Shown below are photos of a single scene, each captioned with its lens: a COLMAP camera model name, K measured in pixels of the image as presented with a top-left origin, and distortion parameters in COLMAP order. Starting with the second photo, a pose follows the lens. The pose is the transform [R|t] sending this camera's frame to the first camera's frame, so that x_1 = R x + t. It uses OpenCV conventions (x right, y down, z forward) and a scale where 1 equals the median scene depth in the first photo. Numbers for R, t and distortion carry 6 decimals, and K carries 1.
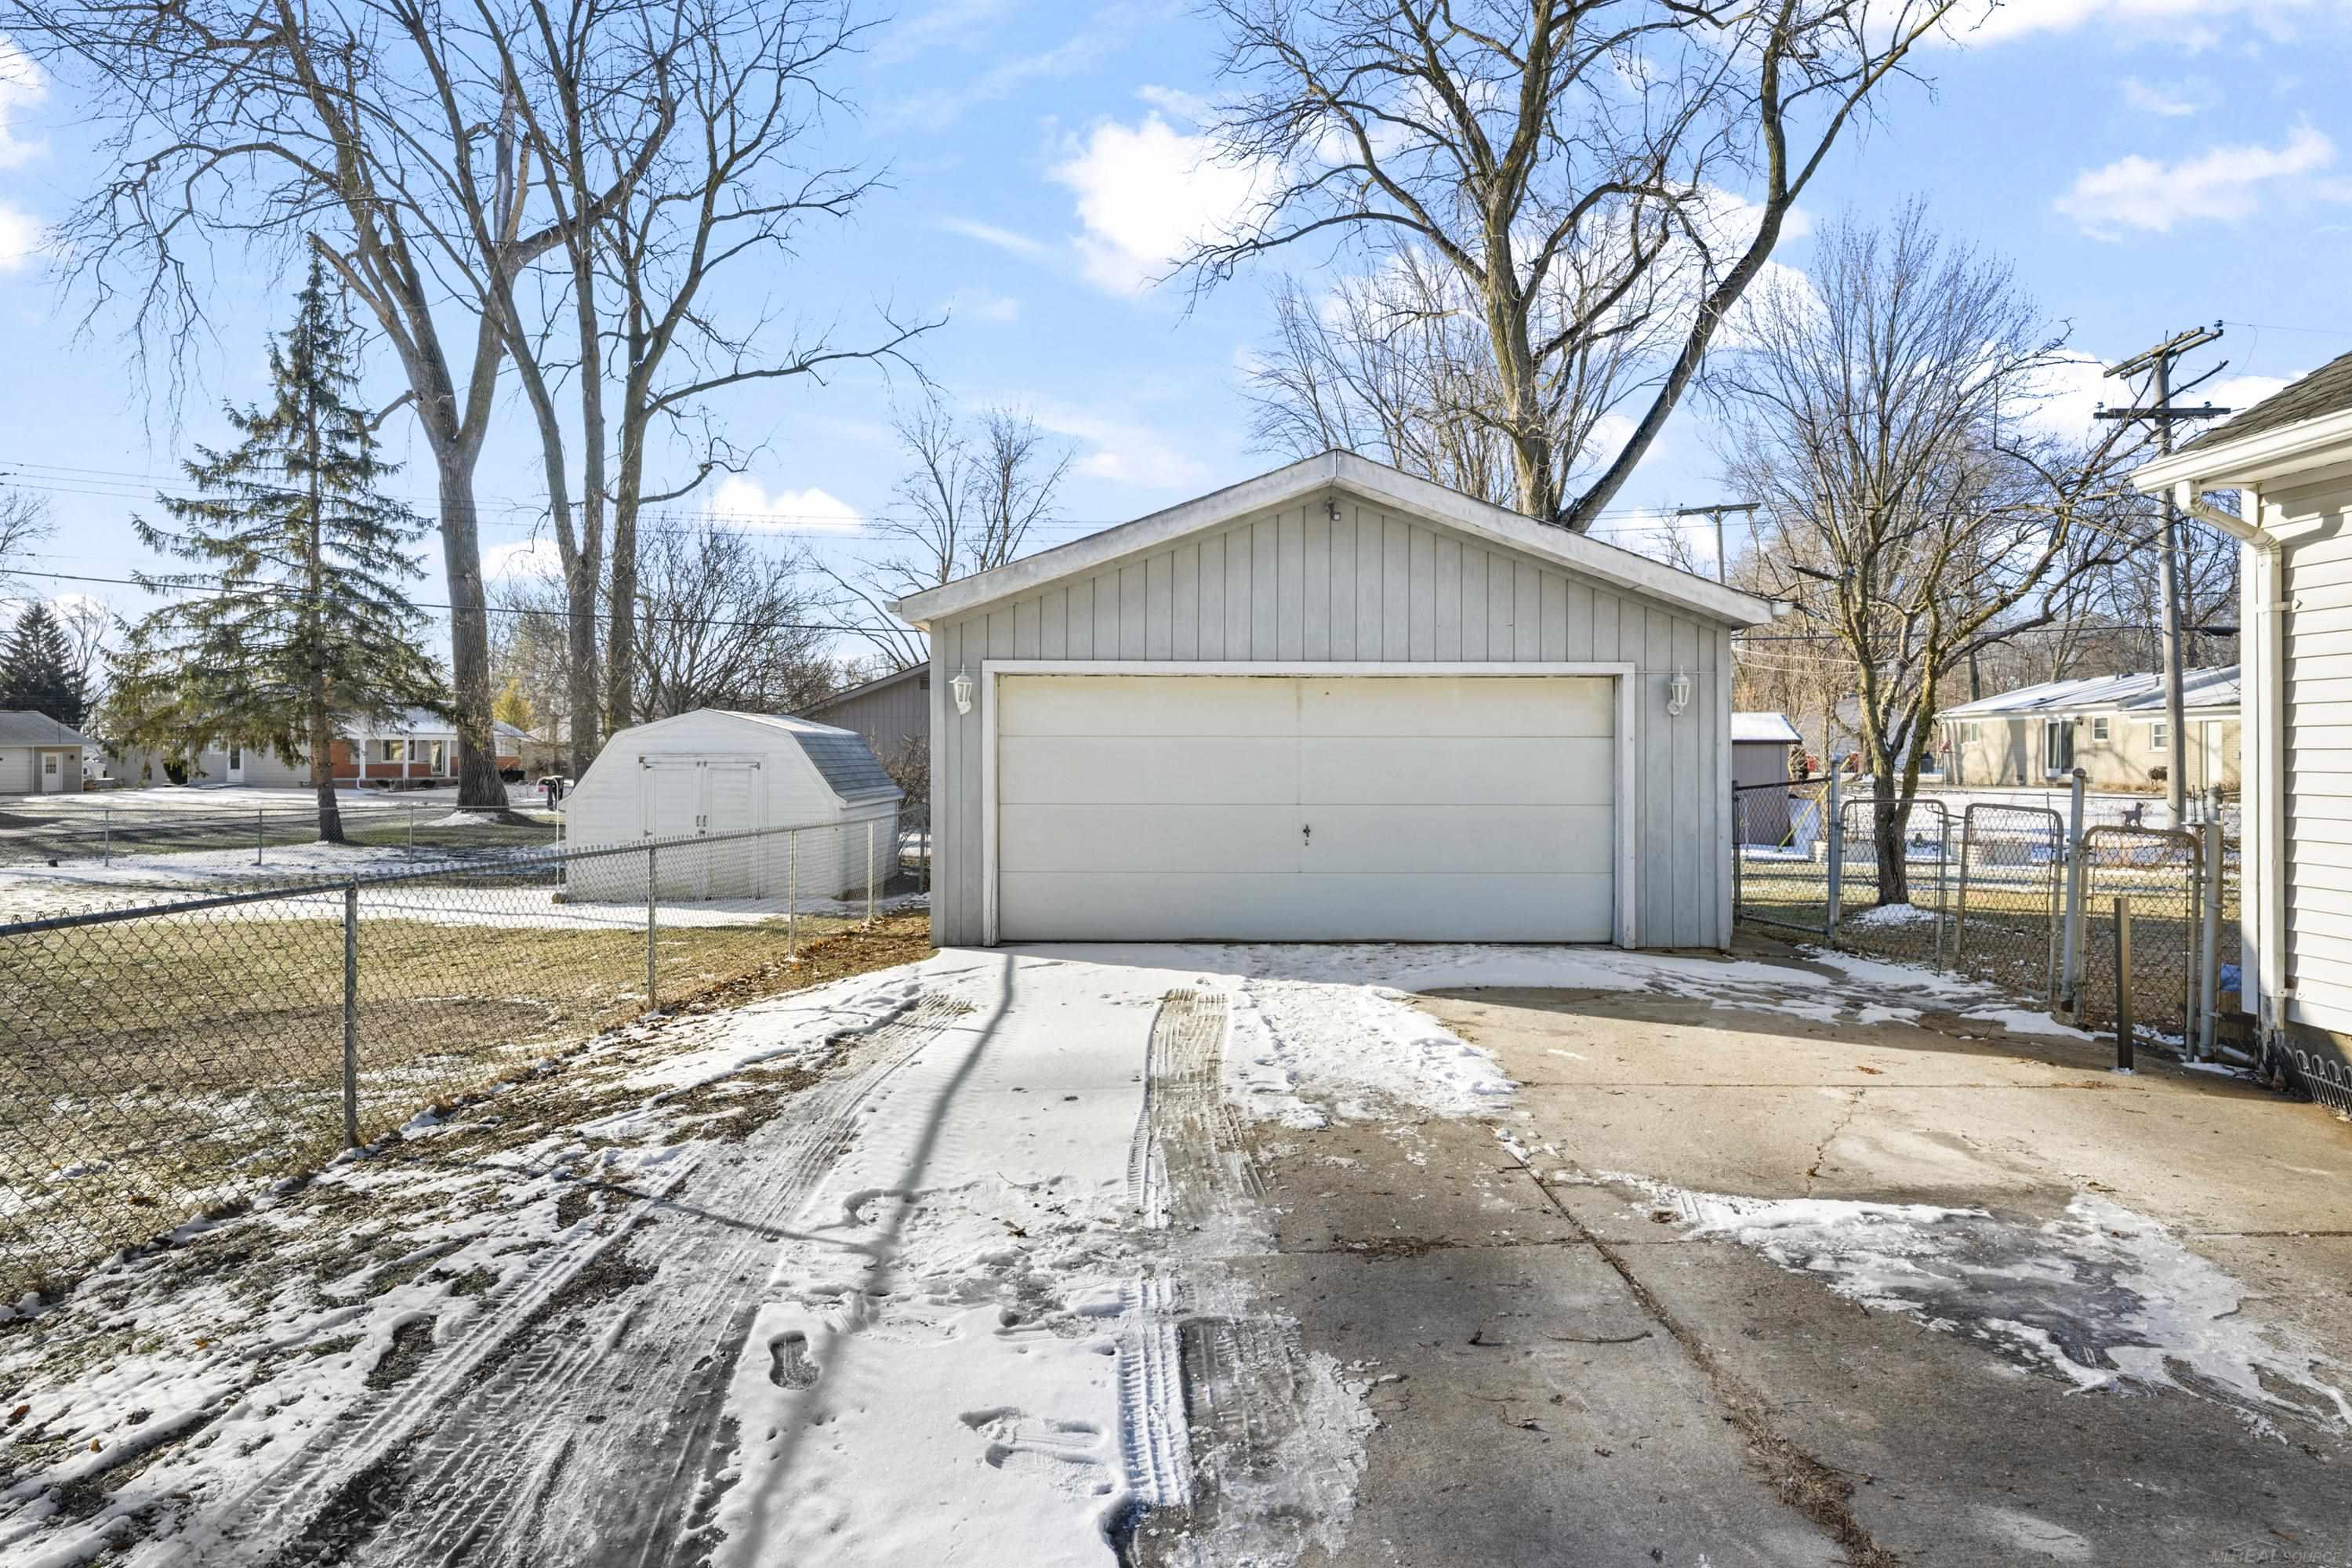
lens RADIAL K [[1274.1, 0, 1170.0], [0, 1274.1, 774.2], [0, 0, 1]] dist [-0.001656, 0.000429]
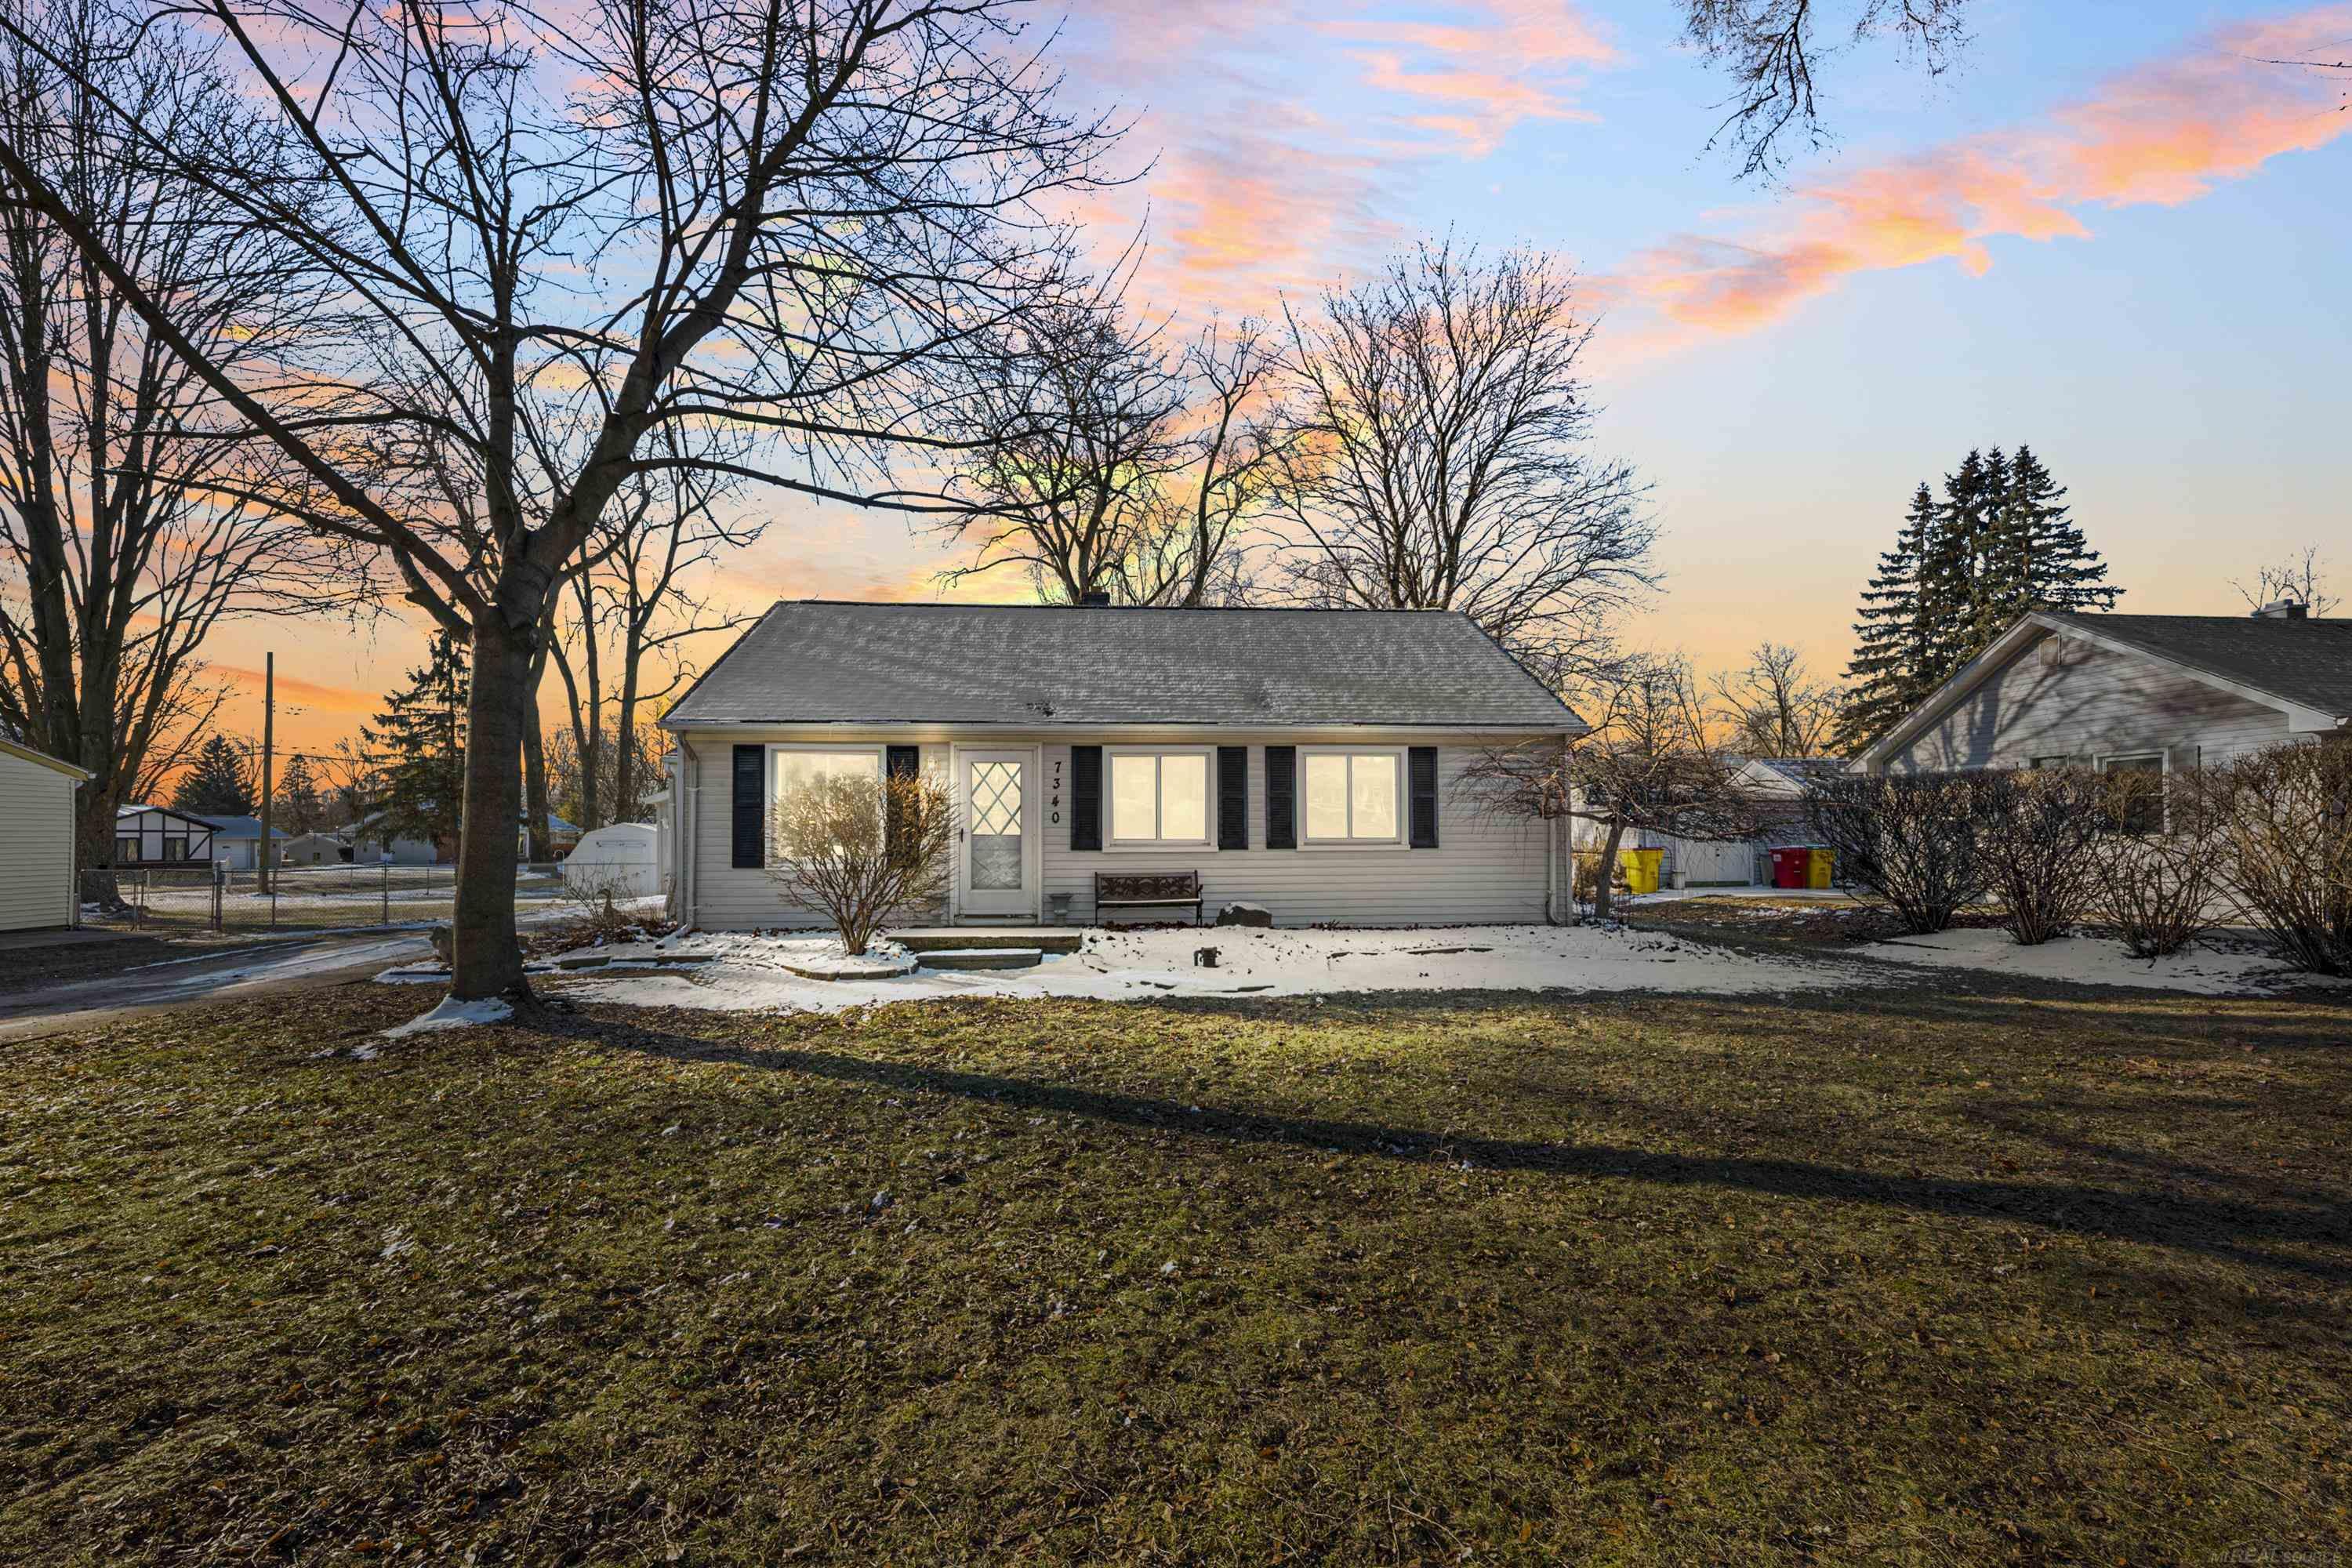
lens RADIAL K [[938.3, 0, 1163.0], [0, 938.3, 848.8], [0, 0, 1]] dist [-0.001135, -0.000184]
pose [[0.997312, -0.008075, 0.072832, 0.334692], [0.008376, 0.999958, -0.003821, 0.010290], [-0.072798, 0.004421, 0.997337, -0.551958]]
